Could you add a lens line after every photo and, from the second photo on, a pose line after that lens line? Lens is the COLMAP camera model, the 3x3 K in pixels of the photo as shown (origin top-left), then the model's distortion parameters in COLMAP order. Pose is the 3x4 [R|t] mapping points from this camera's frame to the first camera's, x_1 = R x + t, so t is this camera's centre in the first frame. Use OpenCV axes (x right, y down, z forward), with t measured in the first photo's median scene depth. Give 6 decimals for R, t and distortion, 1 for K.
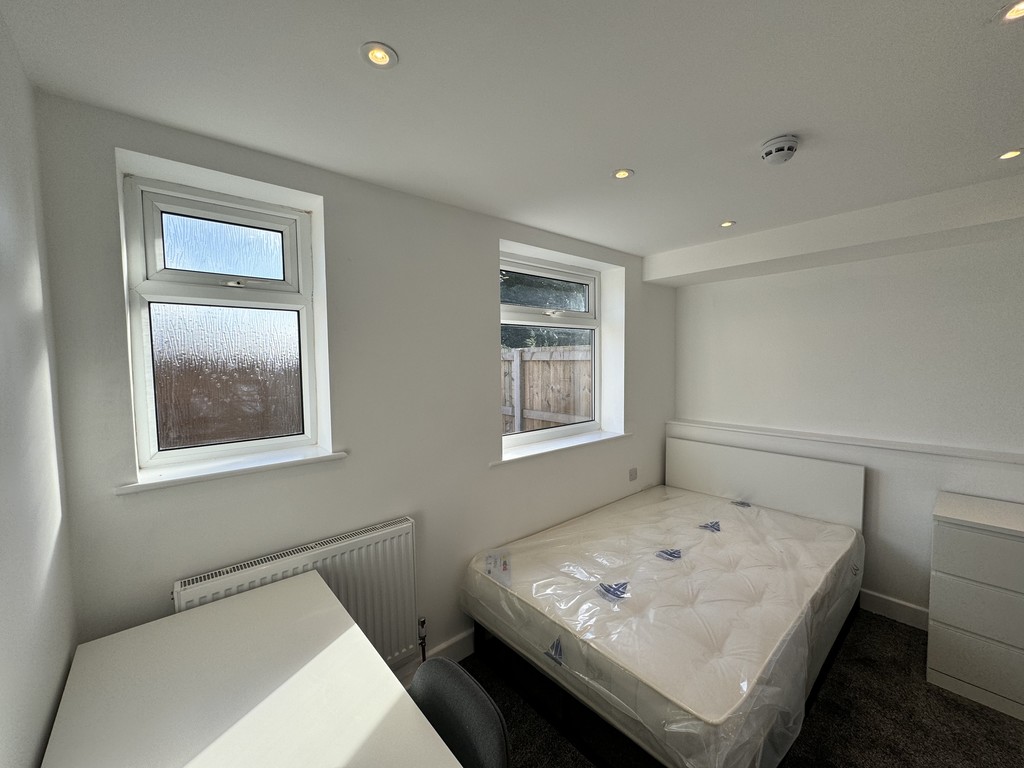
lens RADIAL K [[410.3, 0, 509.4], [0, 410.3, 381.5], [0, 0, 1]] dist [0.002672, -0.000114]
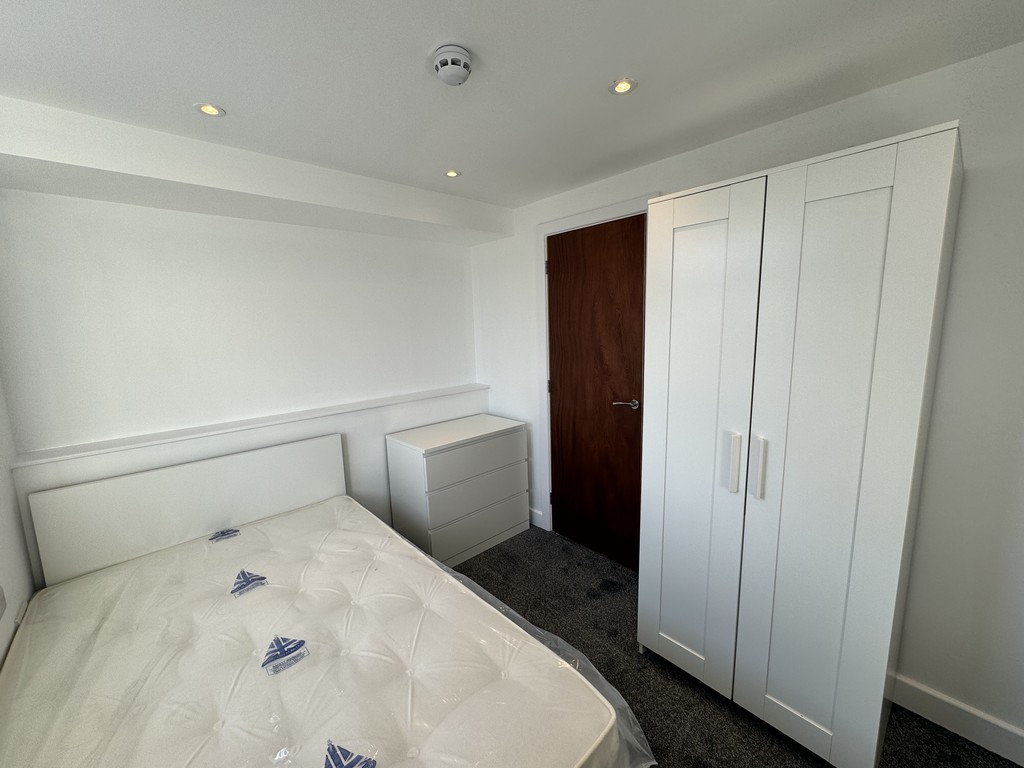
lens RADIAL K [[410.3, 0, 509.1], [0, 410.3, 384.3], [0, 0, 1]] dist [0.002672, -0.000114]
pose [[-0.025570, -0.140653, 0.989729, -0.138664], [0.087282, 0.985957, 0.142372, -0.023183], [-0.995855, 0.090026, -0.012935, 0.556278]]
